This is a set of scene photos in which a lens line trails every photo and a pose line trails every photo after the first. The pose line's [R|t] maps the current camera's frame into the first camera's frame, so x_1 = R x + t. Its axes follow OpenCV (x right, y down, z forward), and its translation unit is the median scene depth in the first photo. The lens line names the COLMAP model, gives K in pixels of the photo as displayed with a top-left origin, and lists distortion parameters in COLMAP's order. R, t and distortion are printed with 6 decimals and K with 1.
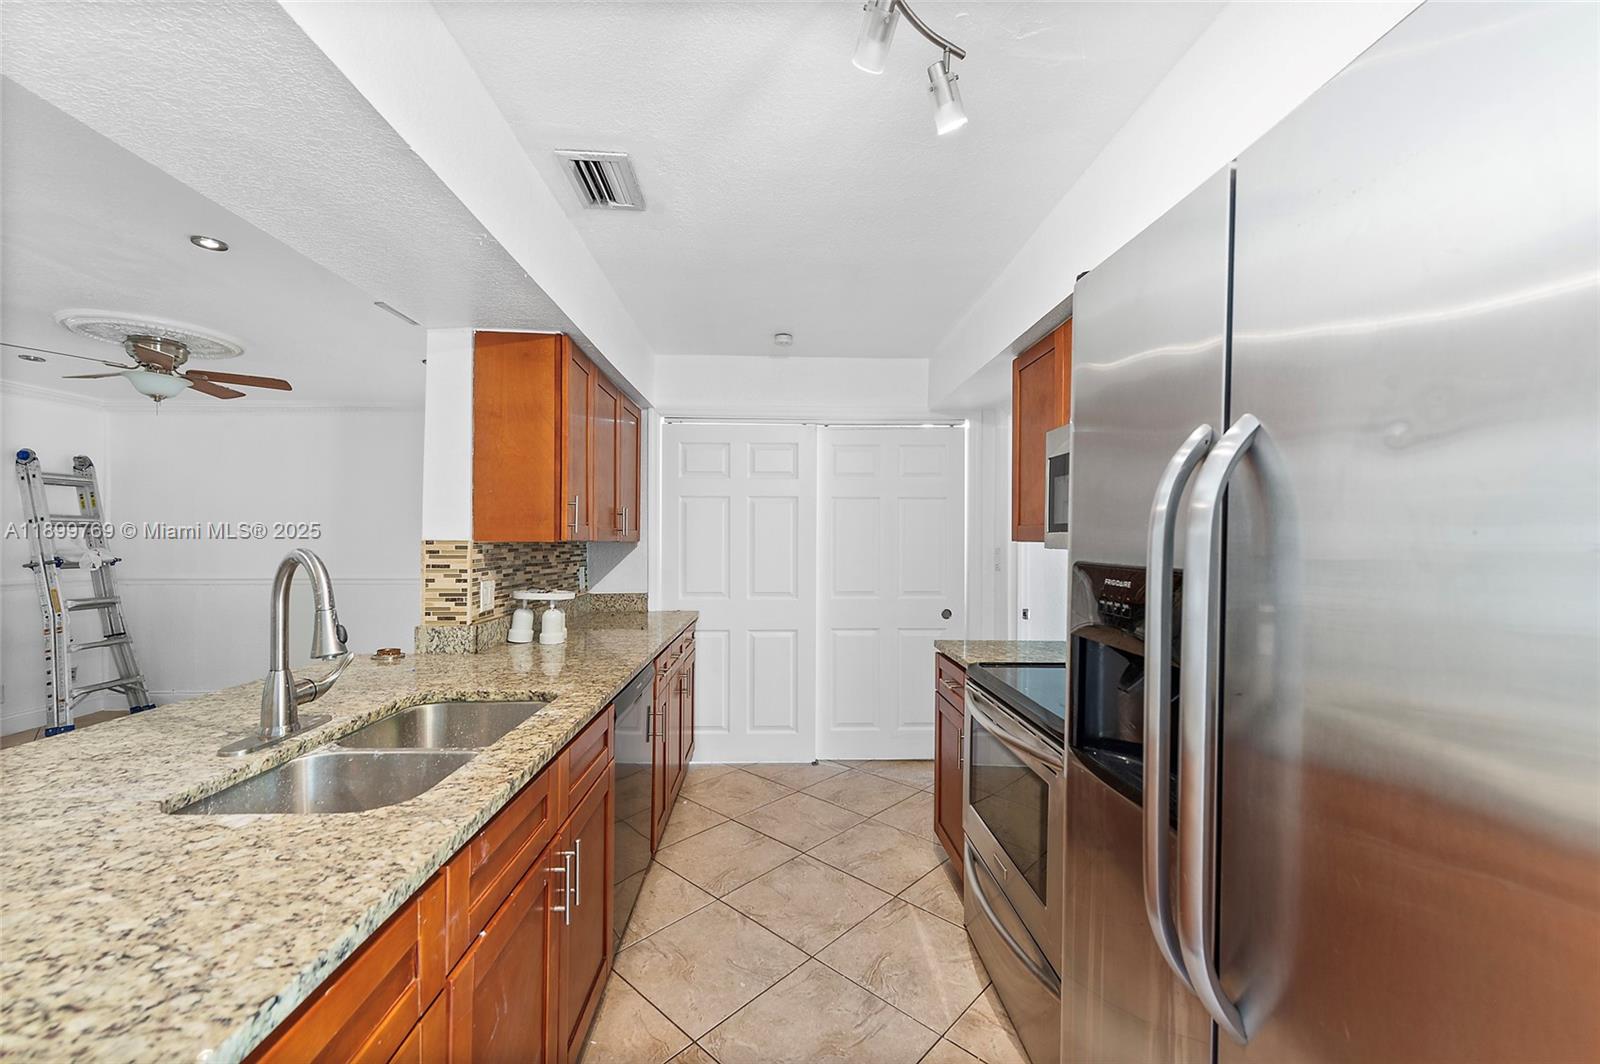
lens RADIAL K [[634.1, 0, 798.2], [0, 634.1, 541.7], [0, 0, 1]] dist [0.010570, -0.003334]
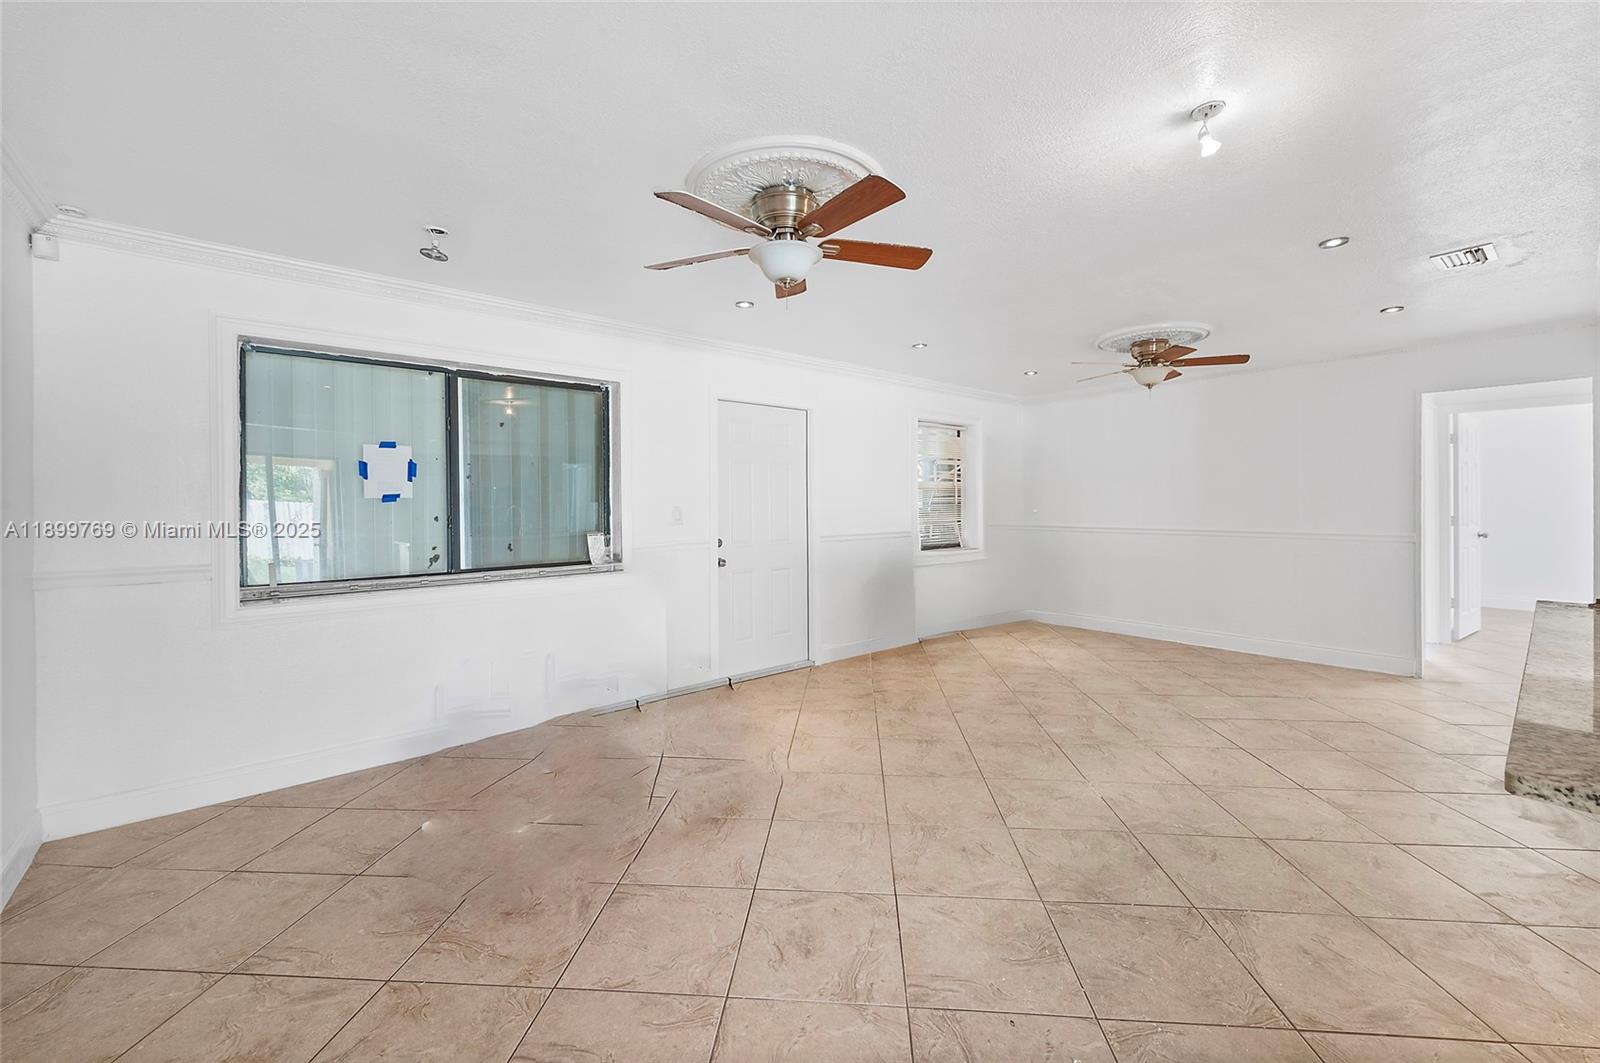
lens RADIAL K [[634.1, 0, 790.8], [0, 634.1, 502.9], [0, 0, 1]] dist [0.010570, -0.003334]
pose [[0.608115, -0.001913, -0.793847, -0.615174], [0.002819, 0.999996, -0.000251, 0.017740], [0.793844, -0.002086, 0.608118, -0.558528]]
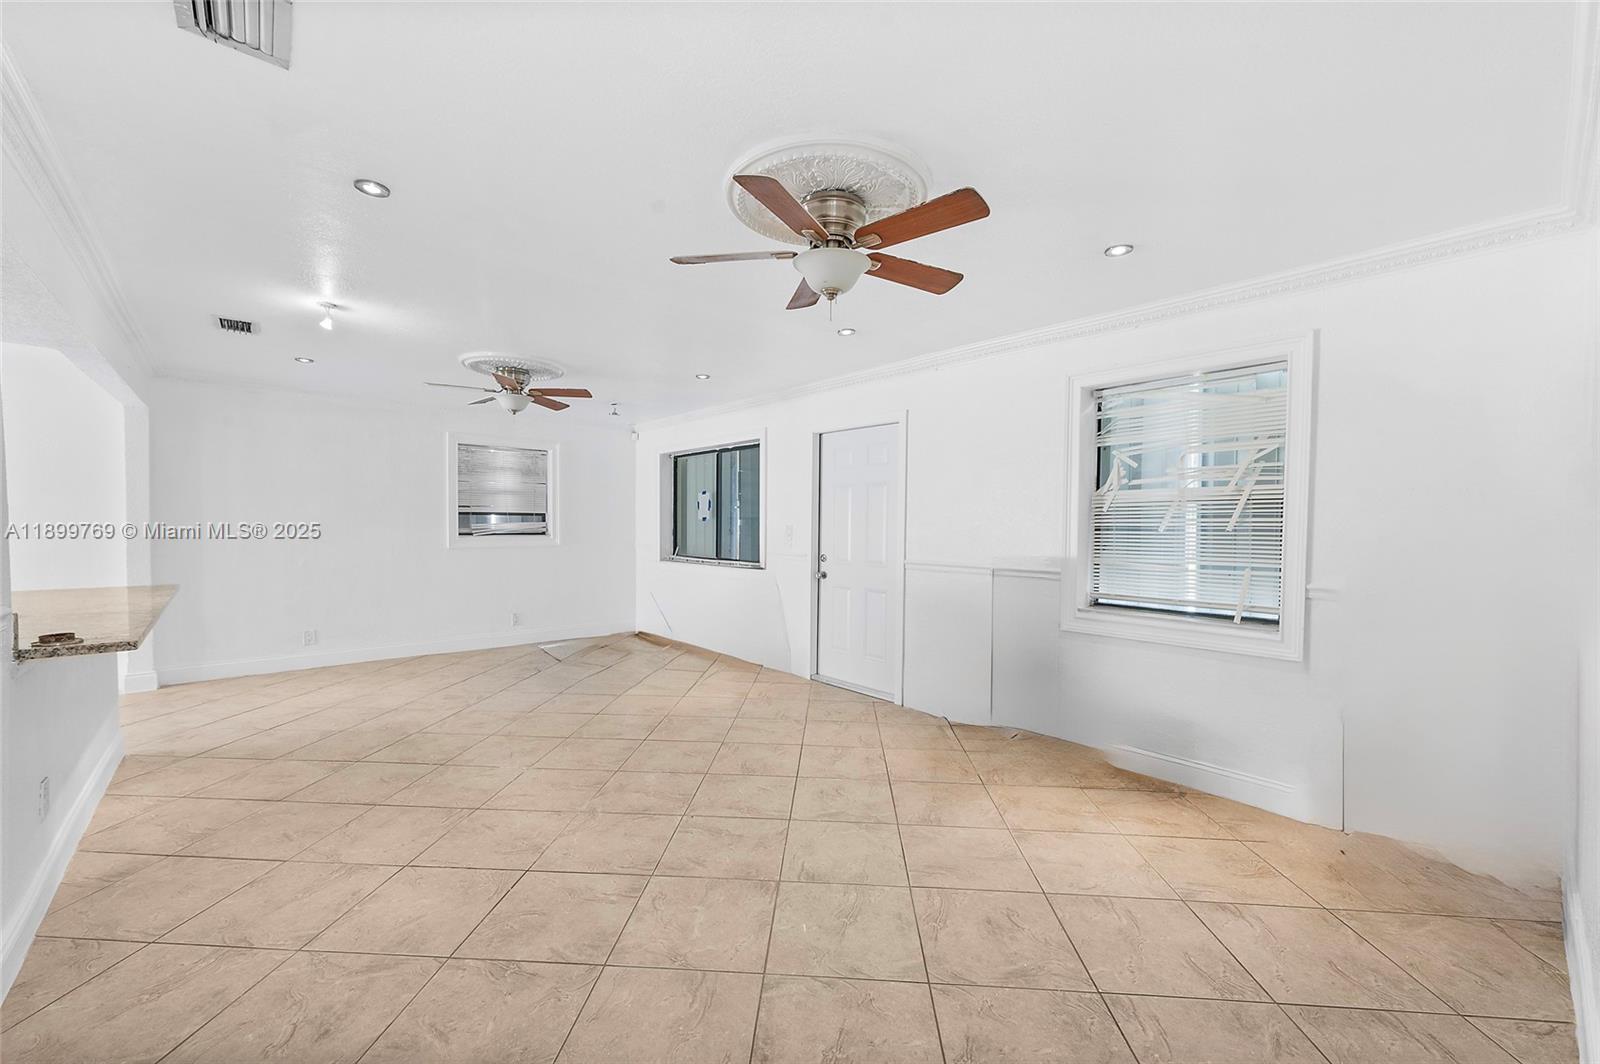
lens RADIAL K [[634.1, 0, 816.5], [0, 634.1, 528.4], [0, 0, 1]] dist [0.010570, -0.003334]
pose [[-0.763425, 0.000875, -0.645896, -0.833694], [-0.009681, 0.999871, 0.012798, 0.005459], [0.645824, 0.016023, -0.763318, 2.226891]]
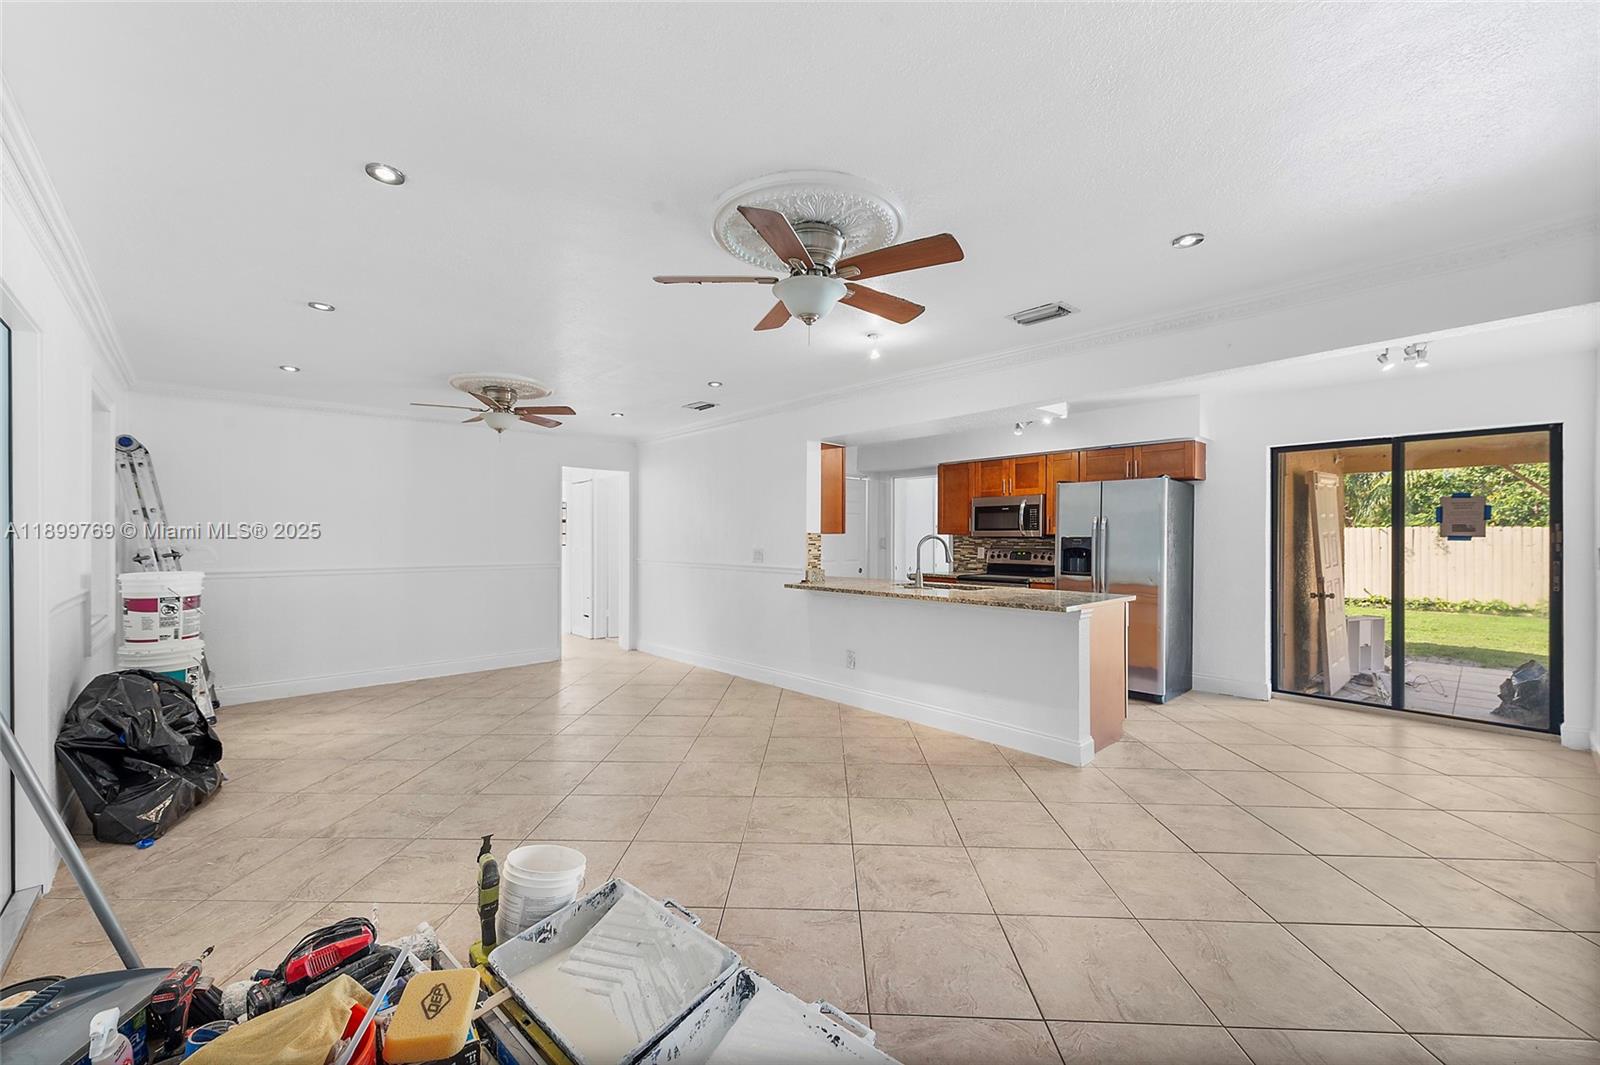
lens RADIAL K [[634.1, 0, 799.2], [0, 634.1, 540.9], [0, 0, 1]] dist [0.010570, -0.003334]
pose [[0.761619, -0.002651, 0.648020, -2.078744], [0.002541, 0.999996, 0.001105, 0.023636], [-0.648020, 0.000805, 0.761623, -0.708505]]
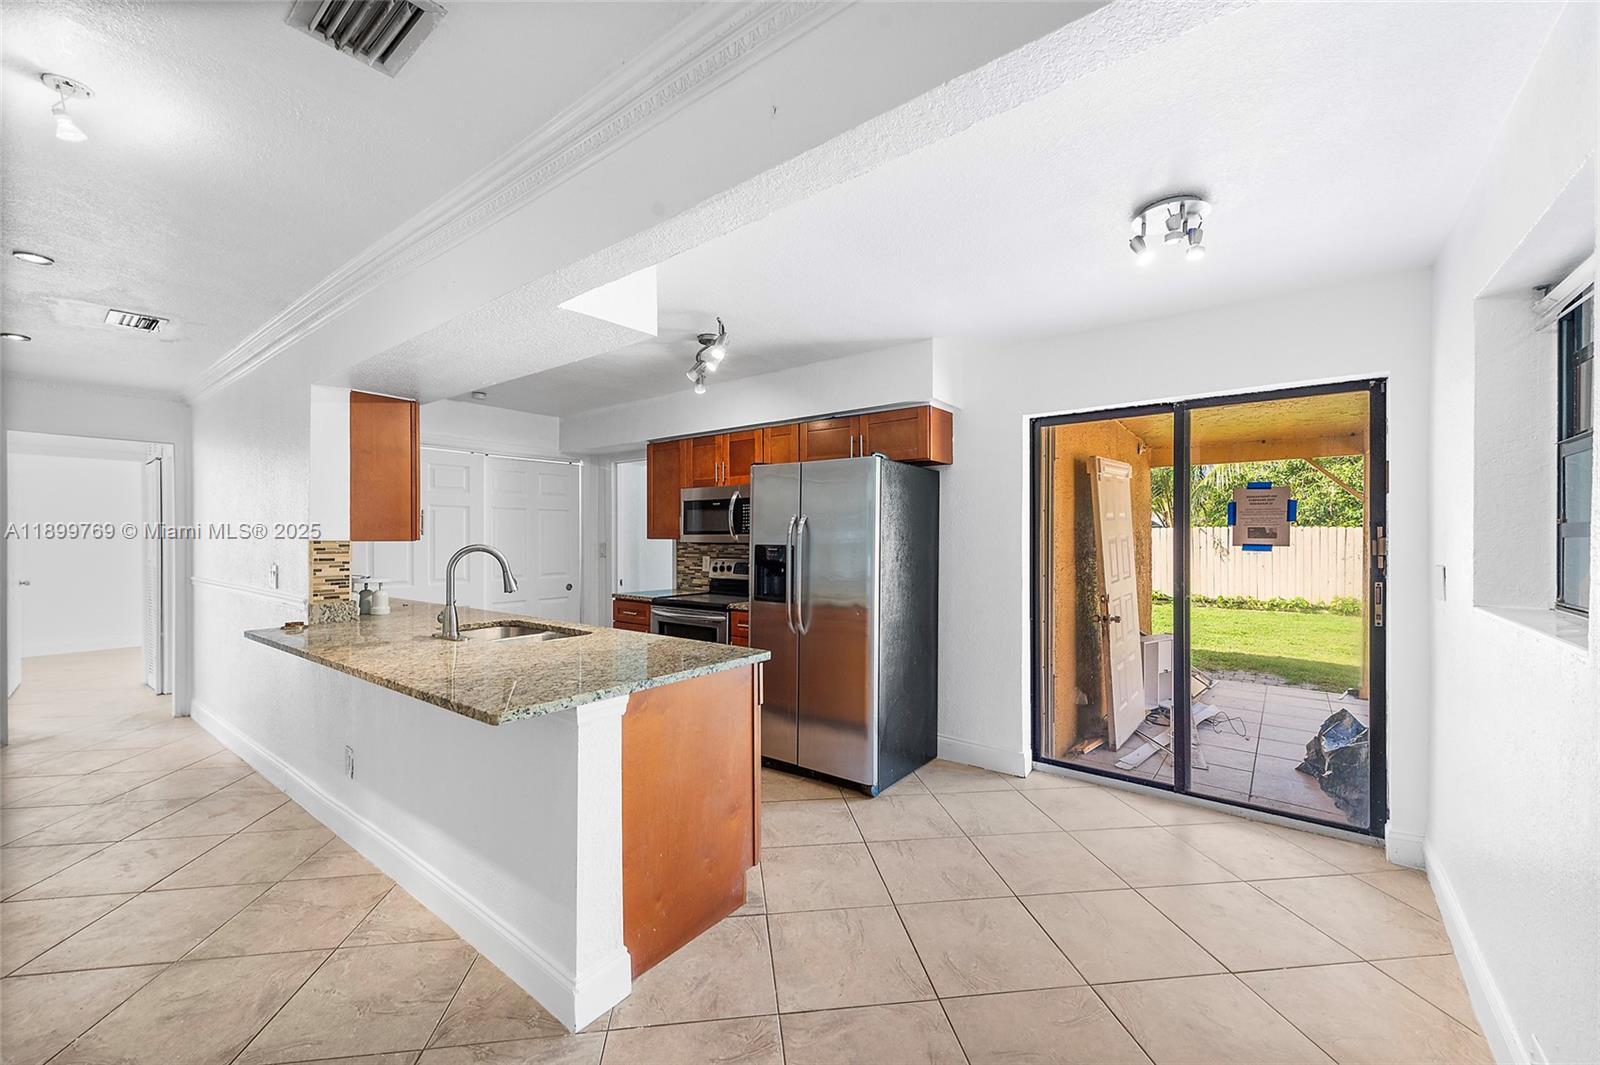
lens RADIAL K [[634.1, 0, 801.8], [0, 634.1, 540.2], [0, 0, 1]] dist [0.010570, -0.003334]
pose [[0.642512, -0.005975, 0.766252, -0.953487], [0.005313, 0.999980, 0.003343, -0.002029], [-0.766257, 0.001923, 0.642531, -0.659069]]
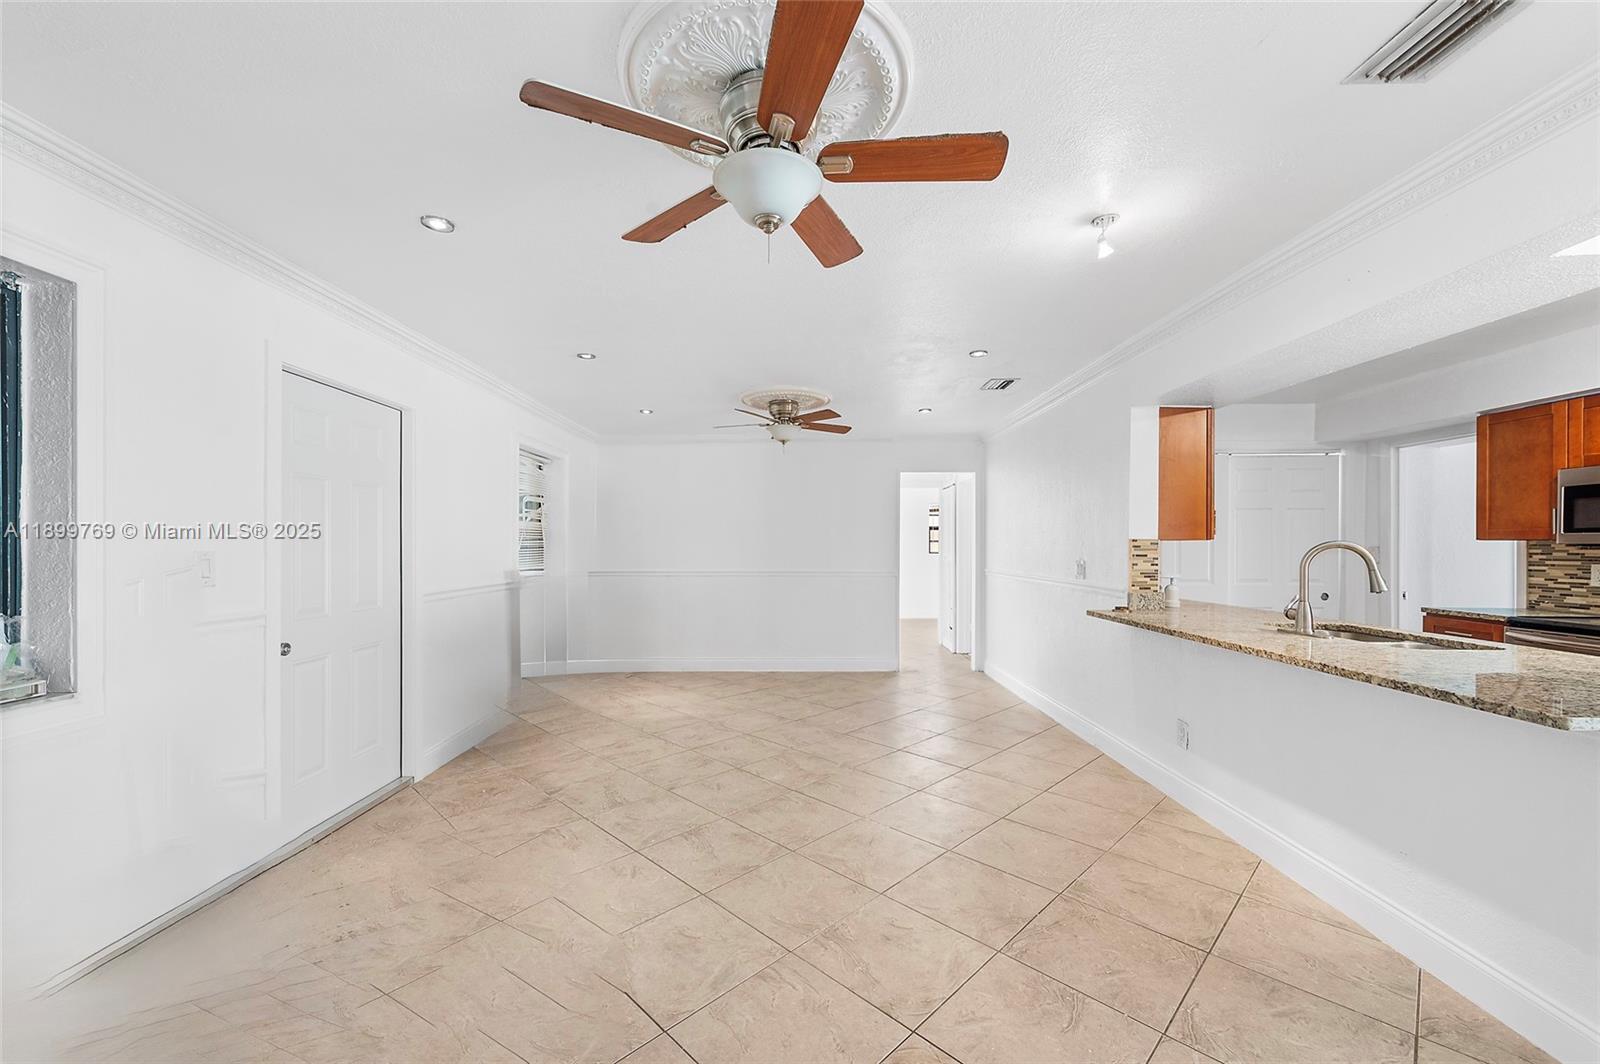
lens RADIAL K [[634.1, 0, 787.6], [0, 634.1, 544.8], [0, 0, 1]] dist [0.010570, -0.003334]
pose [[0.998620, 0.000720, -0.052506, -1.359805], [-0.000966, 0.999989, -0.004674, 0.020156], [0.052502, 0.004719, 0.998610, -0.632128]]
